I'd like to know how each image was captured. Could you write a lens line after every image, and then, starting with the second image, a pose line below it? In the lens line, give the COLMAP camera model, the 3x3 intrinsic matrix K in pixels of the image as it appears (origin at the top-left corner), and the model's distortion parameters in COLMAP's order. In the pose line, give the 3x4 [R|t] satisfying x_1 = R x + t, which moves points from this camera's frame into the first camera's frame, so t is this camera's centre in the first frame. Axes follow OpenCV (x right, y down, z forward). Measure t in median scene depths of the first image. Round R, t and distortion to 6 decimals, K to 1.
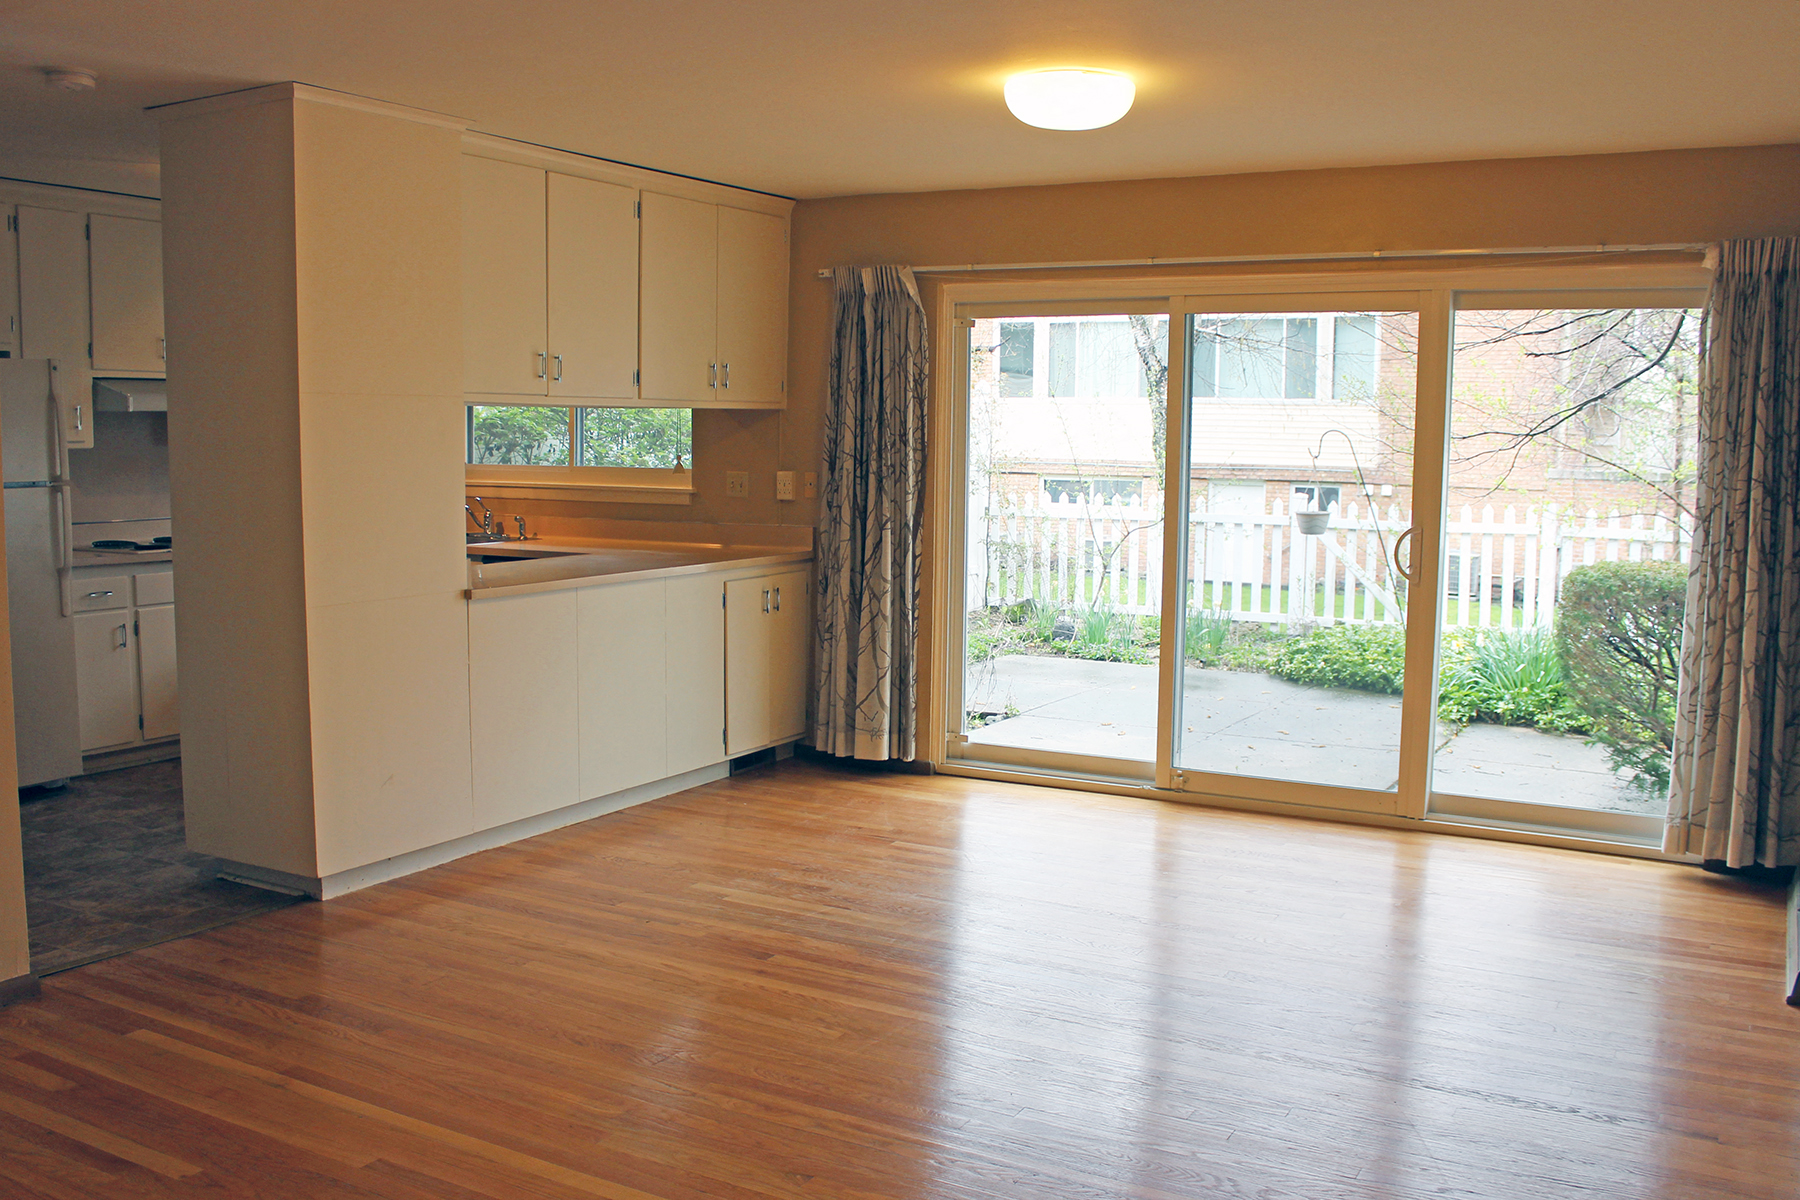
lens RADIAL K [[1619.3, 0, 900.0], [0, 1619.3, 600.0], [0, 0, 1]] dist [-0.159428, 0.142605]
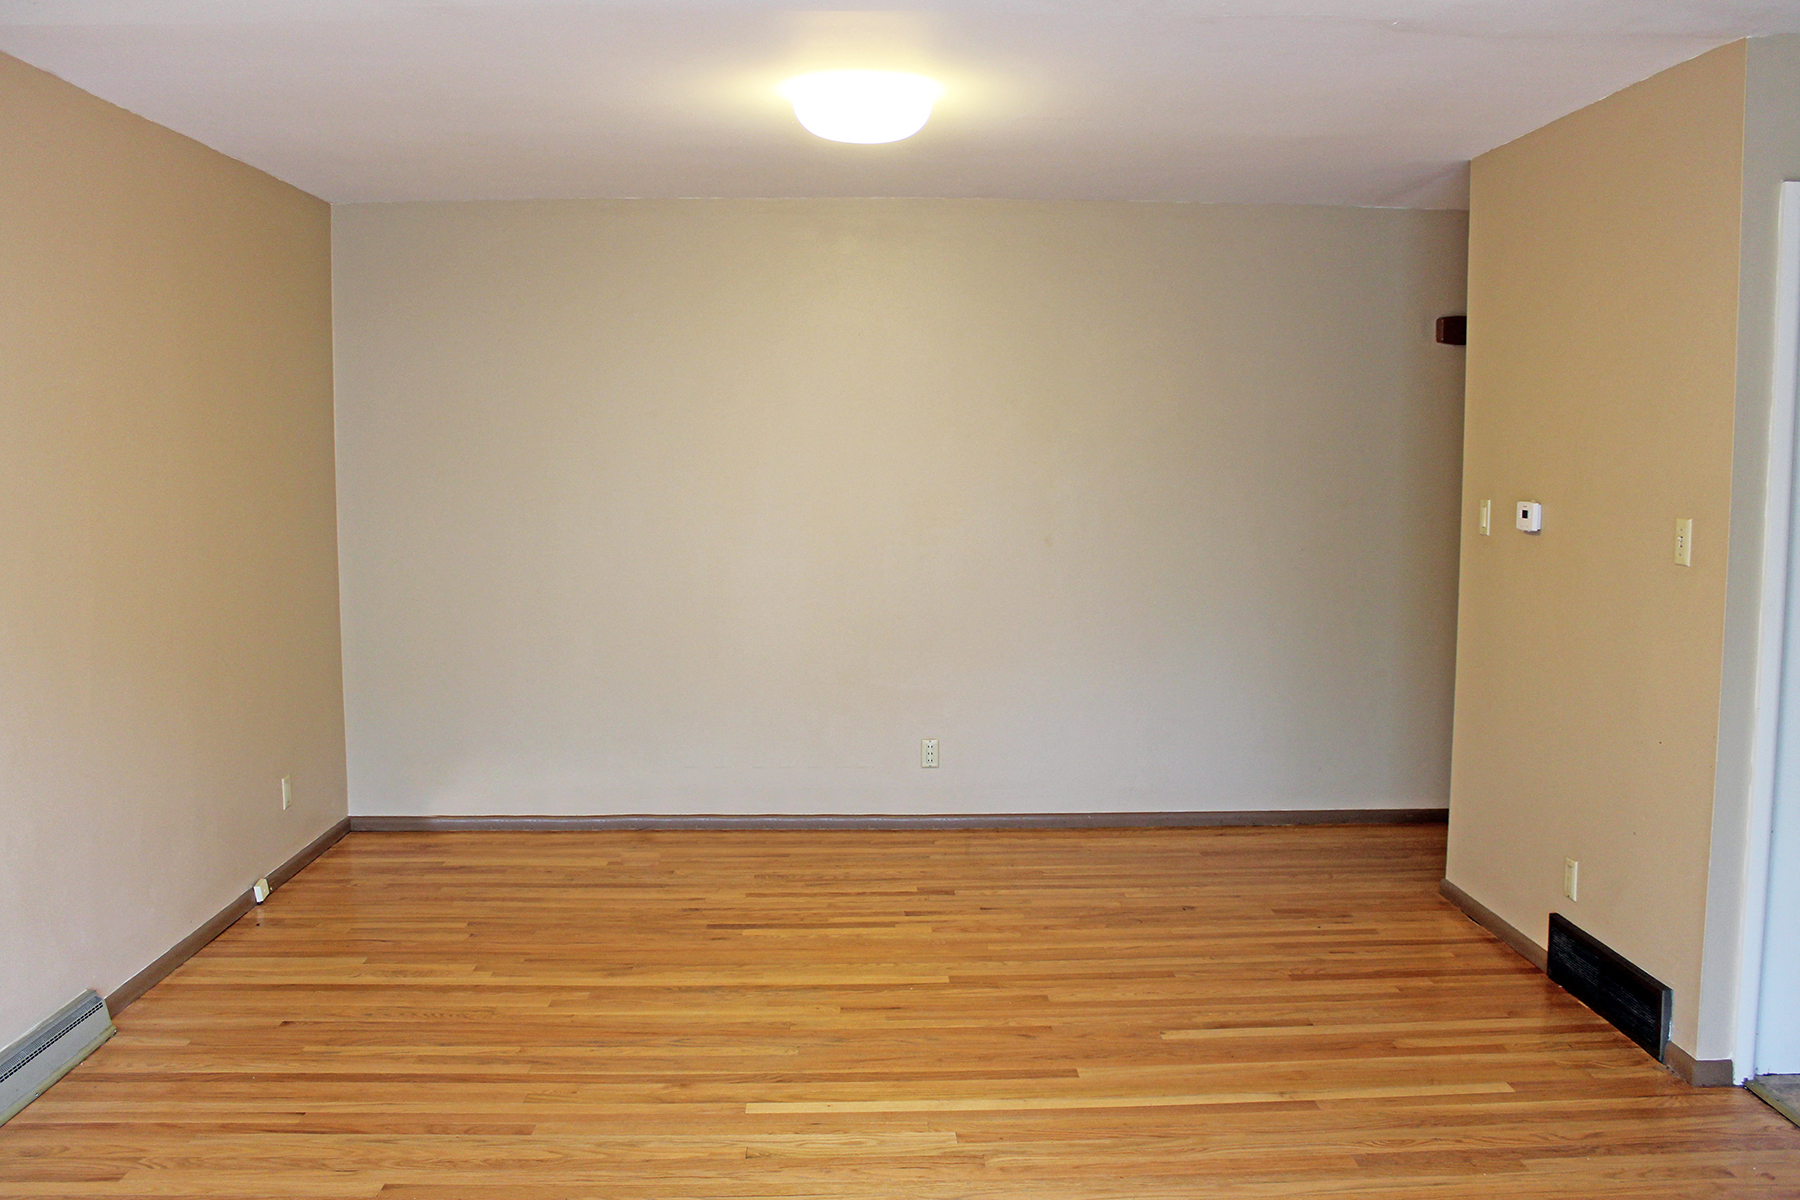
lens RADIAL K [[1535.7, 0, 900.0], [0, 1535.7, 600.0], [0, 0, 1]] dist [-0.141076, 0.109063]
pose [[-0.854009, 0.044920, -0.518315, 0.176181], [-0.056360, 0.982415, 0.178003, -0.096729], [0.517196, 0.181228, -0.836460, 0.855096]]
